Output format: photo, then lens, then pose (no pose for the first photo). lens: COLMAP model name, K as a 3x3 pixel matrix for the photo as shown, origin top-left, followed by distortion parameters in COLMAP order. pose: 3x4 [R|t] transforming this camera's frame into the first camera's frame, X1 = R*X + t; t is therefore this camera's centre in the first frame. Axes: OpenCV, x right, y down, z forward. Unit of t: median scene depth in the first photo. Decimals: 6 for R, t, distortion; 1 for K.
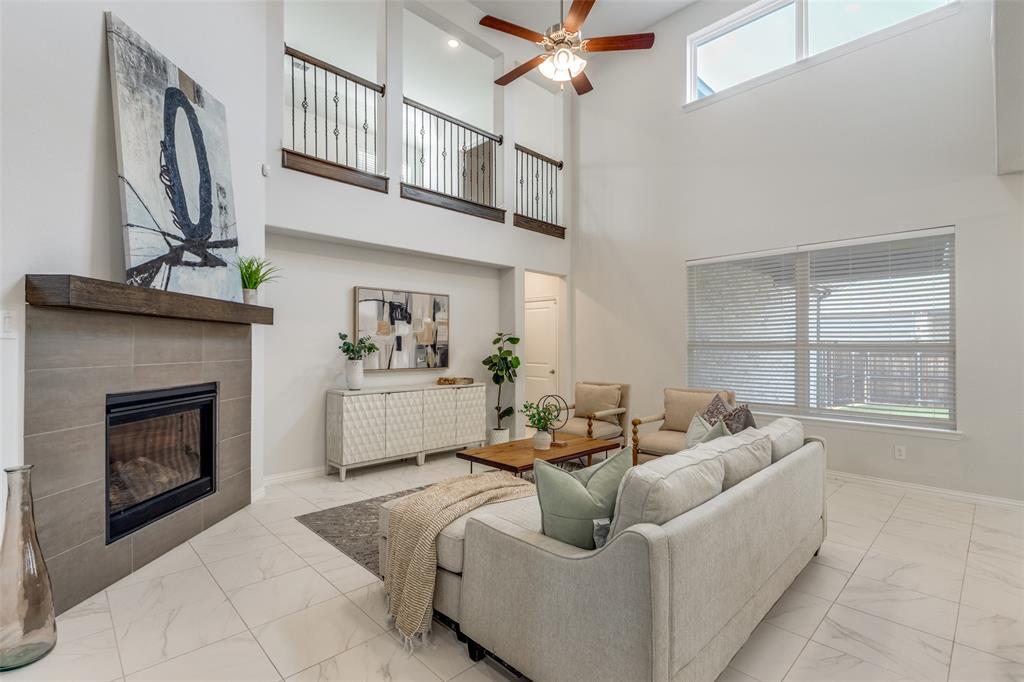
lens RADIAL K [[467.8, 0, 499.7], [0, 467.8, 344.7], [0, 0, 1]] dist [0.001166, 0.000111]
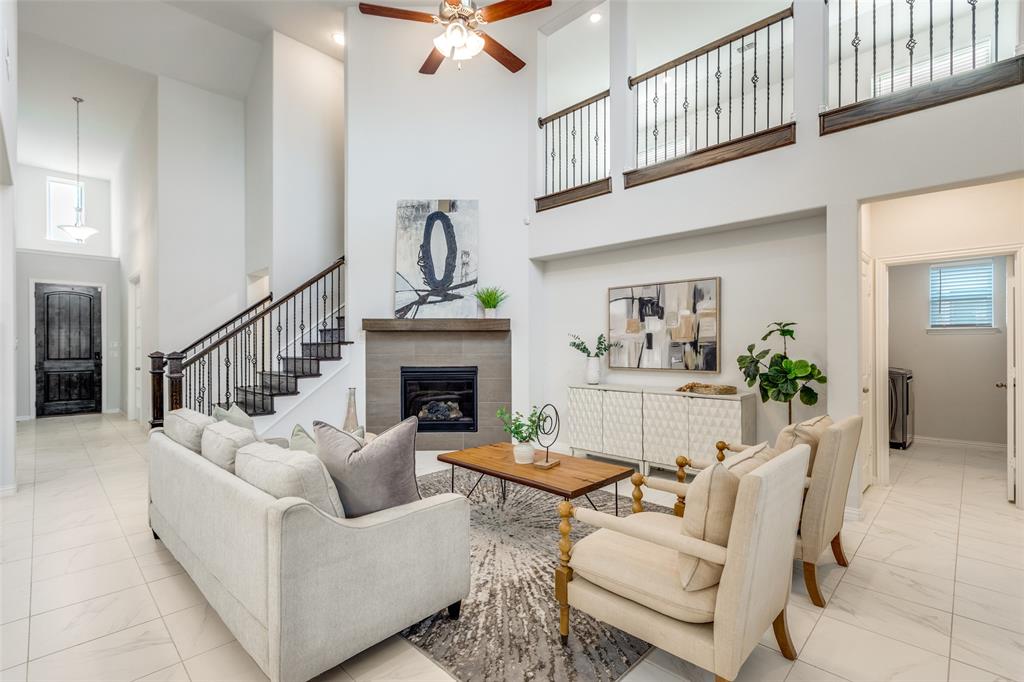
lens RADIAL K [[467.8, 0, 499.7], [0, 467.8, 344.7], [0, 0, 1]] dist [0.001166, 0.000111]
pose [[0.039667, -0.001024, -0.999212, 0.713315], [0.008310, 0.999965, -0.000695, 0.002667], [0.999178, -0.008276, 0.039674, 0.677176]]
